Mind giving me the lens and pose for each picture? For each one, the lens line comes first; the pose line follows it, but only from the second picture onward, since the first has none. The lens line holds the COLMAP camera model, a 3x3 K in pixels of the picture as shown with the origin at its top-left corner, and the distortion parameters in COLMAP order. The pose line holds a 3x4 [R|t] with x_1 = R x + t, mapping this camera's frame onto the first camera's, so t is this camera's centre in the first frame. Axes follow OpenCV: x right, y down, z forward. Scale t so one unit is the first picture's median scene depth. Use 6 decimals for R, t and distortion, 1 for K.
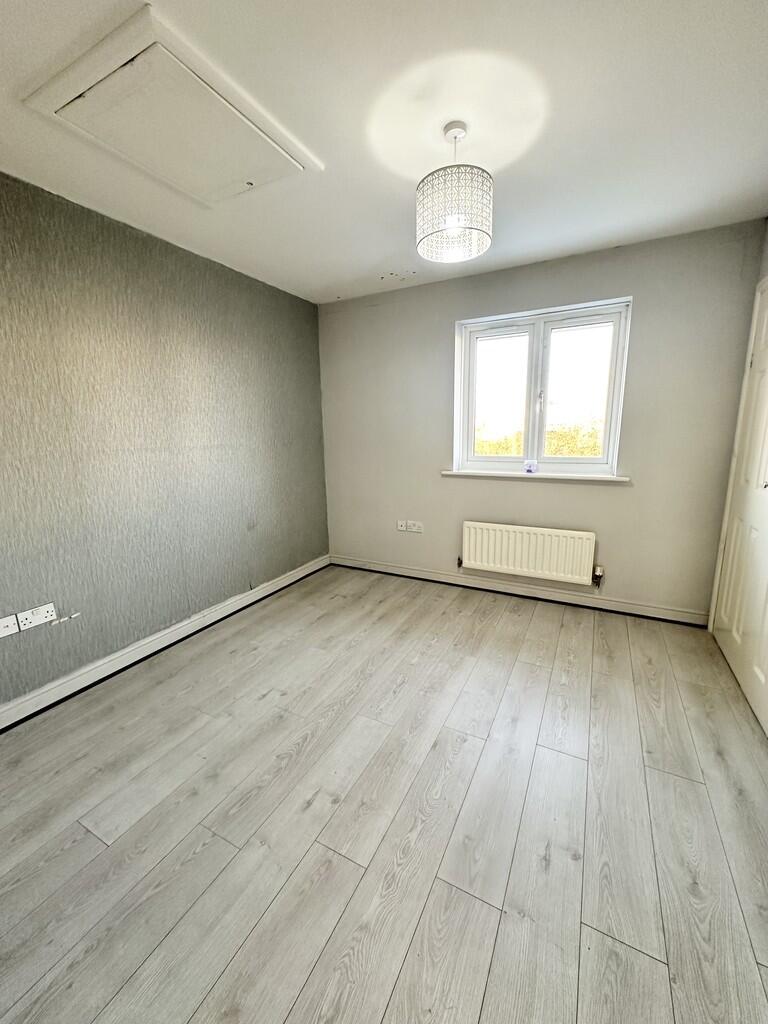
lens RADIAL K [[407.3, 0, 384.0], [0, 407.3, 512.0], [0, 0, 1]] dist [-0.000788, -0.000172]
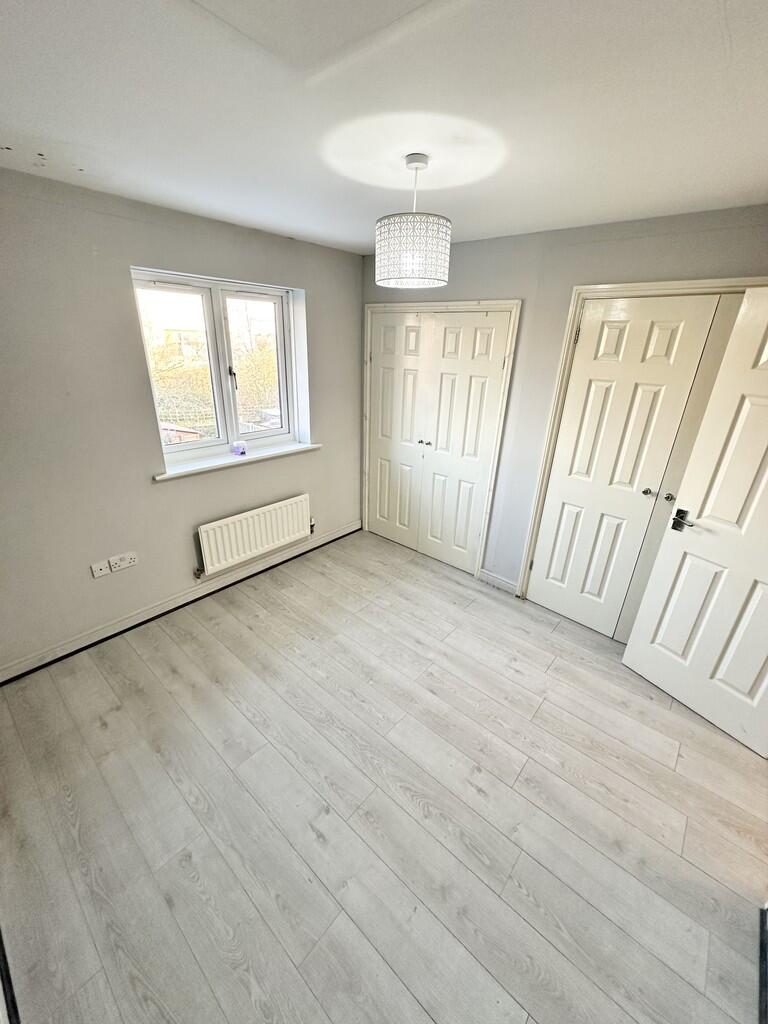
lens RADIAL K [[407.3, 0, 384.0], [0, 407.3, 512.0], [0, 0, 1]] dist [-0.000788, -0.000172]
pose [[0.223399, -0.360000, 0.905811, -0.651425], [0.153886, 0.930669, 0.331926, -0.313991], [-0.962503, 0.065239, 0.263310, 0.558678]]
